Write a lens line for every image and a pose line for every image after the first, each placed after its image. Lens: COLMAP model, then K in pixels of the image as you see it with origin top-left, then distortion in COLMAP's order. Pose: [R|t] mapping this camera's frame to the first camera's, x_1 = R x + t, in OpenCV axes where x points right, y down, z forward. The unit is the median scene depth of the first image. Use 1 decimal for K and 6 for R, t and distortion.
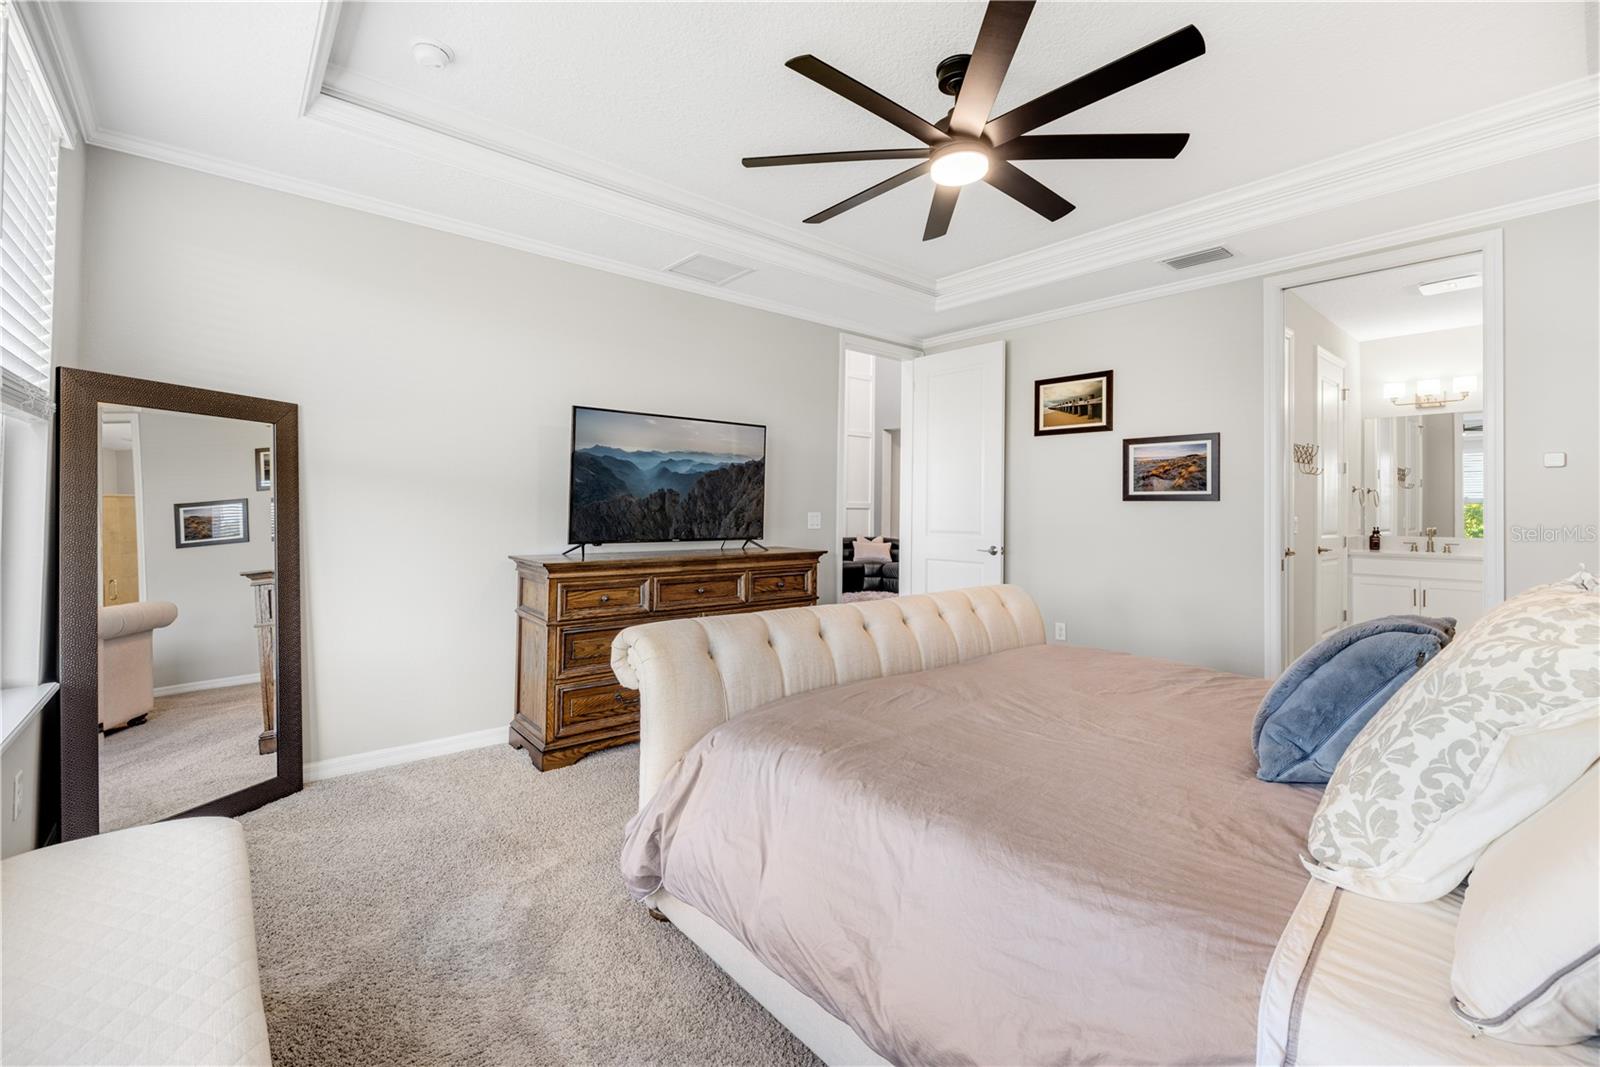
lens RADIAL K [[680.0, 0, 803.7], [0, 680.0, 501.3], [0, 0, 1]] dist [0.000145, -0.000126]
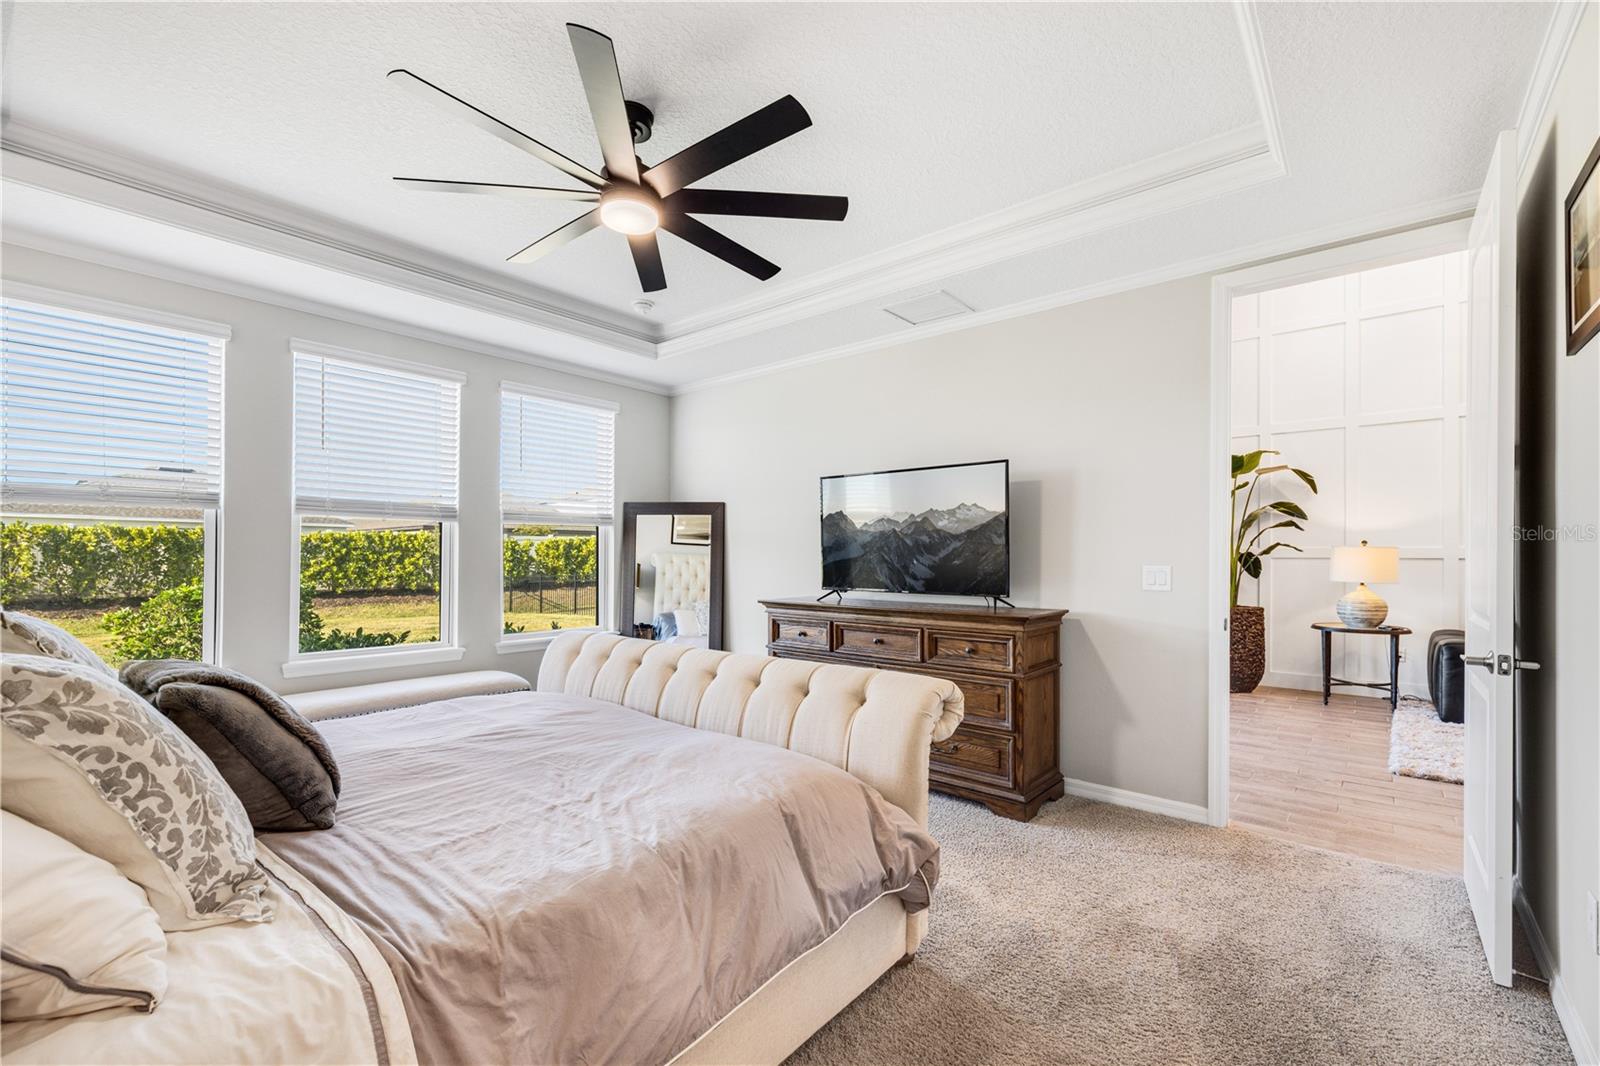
lens RADIAL K [[676.8, 0, 794.3], [0, 676.8, 548.6], [0, 0, 1]] dist [-0.000181, -0.000231]
pose [[0.191761, -0.022819, -0.981176, 0.862070], [0.002583, 0.999738, -0.022746, 0.016273], [0.981438, 0.001827, 0.191770, 0.708090]]
